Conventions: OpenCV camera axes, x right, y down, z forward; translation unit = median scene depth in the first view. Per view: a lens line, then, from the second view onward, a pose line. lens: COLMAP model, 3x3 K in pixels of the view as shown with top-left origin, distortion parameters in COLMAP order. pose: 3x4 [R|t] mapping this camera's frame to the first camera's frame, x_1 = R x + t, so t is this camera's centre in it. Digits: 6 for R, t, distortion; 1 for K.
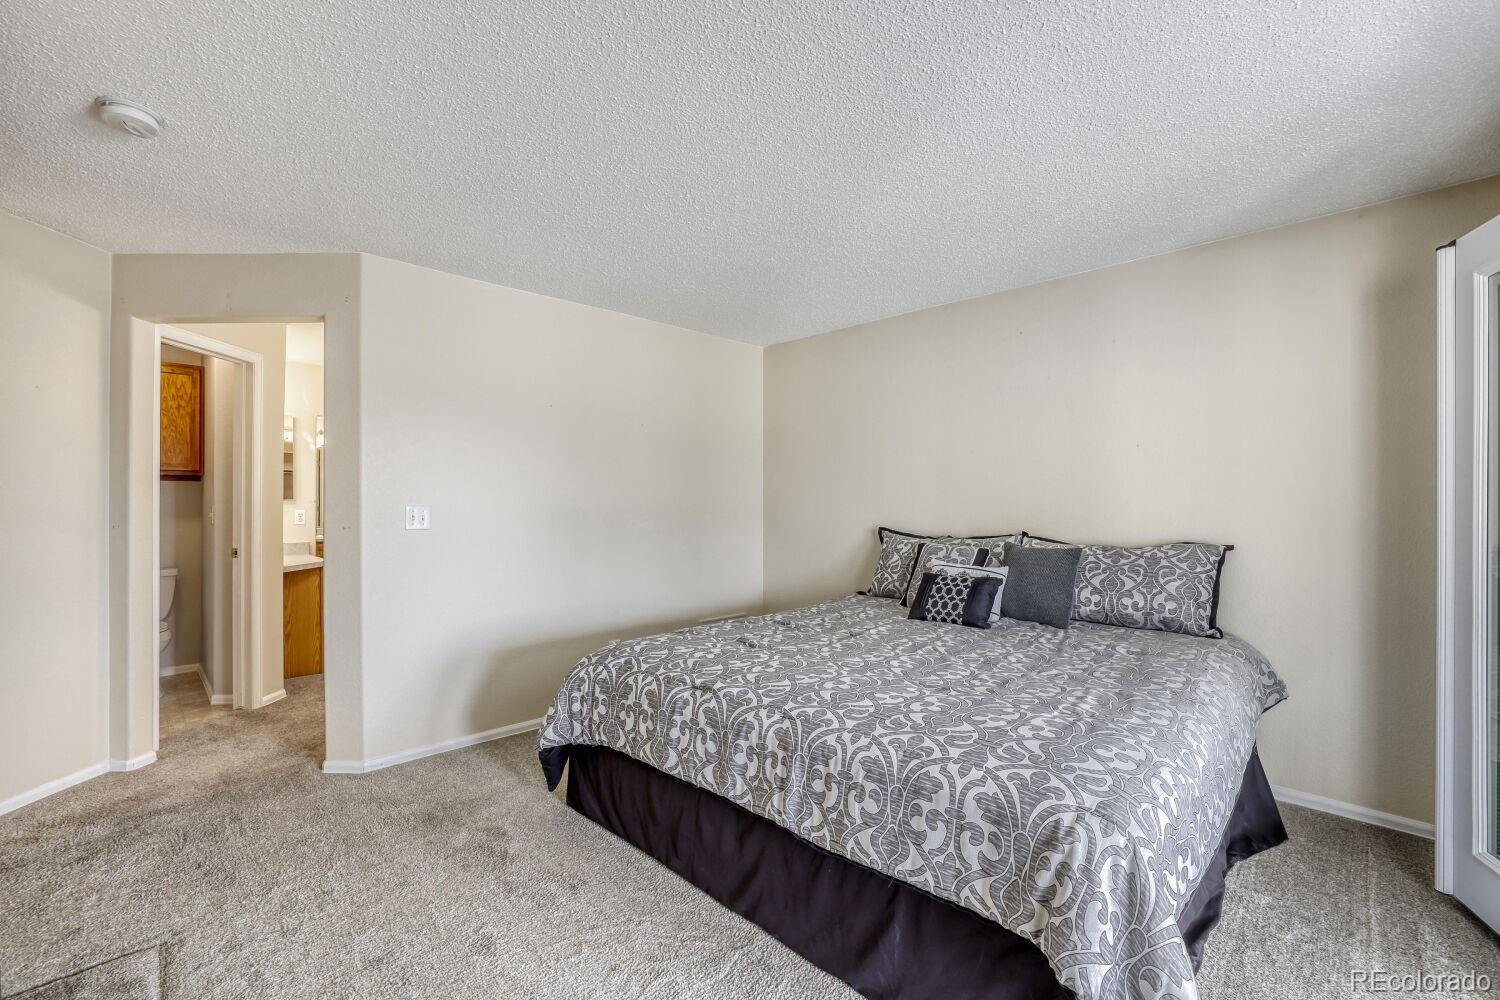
lens RADIAL K [[650.6, 0, 744.8], [0, 650.6, 498.5], [0, 0, 1]] dist [-0.018728, 0.000762]
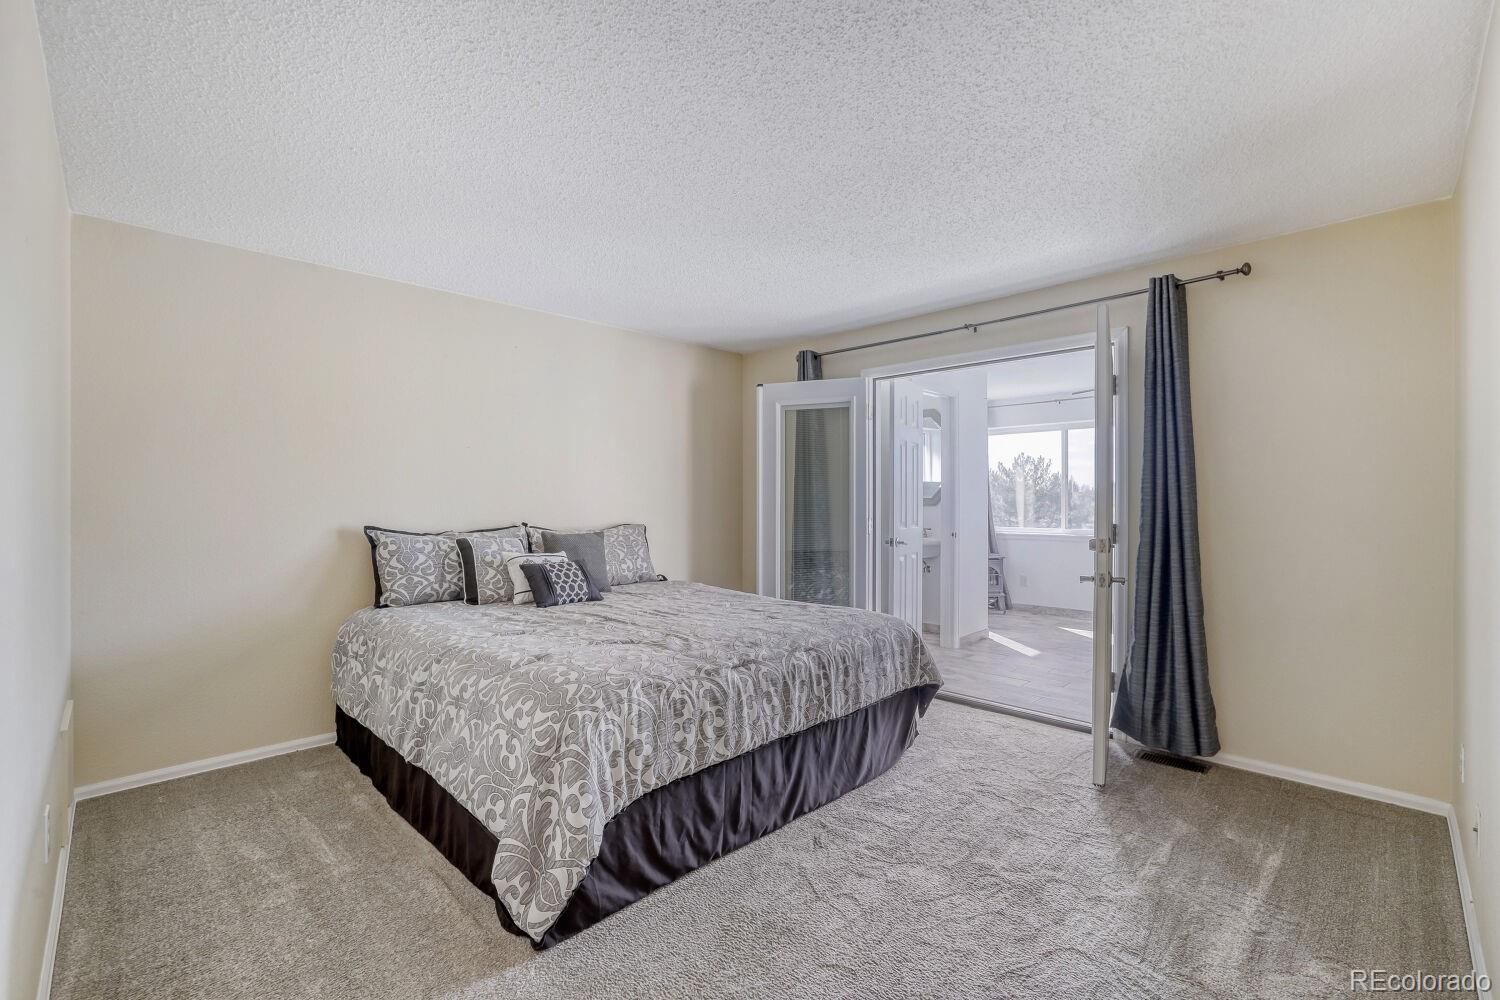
lens RADIAL K [[650.6, 0, 744.8], [0, 650.6, 498.5], [0, 0, 1]] dist [-0.018728, 0.000762]
pose [[0.000862, 0.004480, 0.999990, -0.826489], [-0.011298, 0.999926, -0.004470, 0.011163], [-0.999936, -0.011294, 0.000912, 0.707117]]
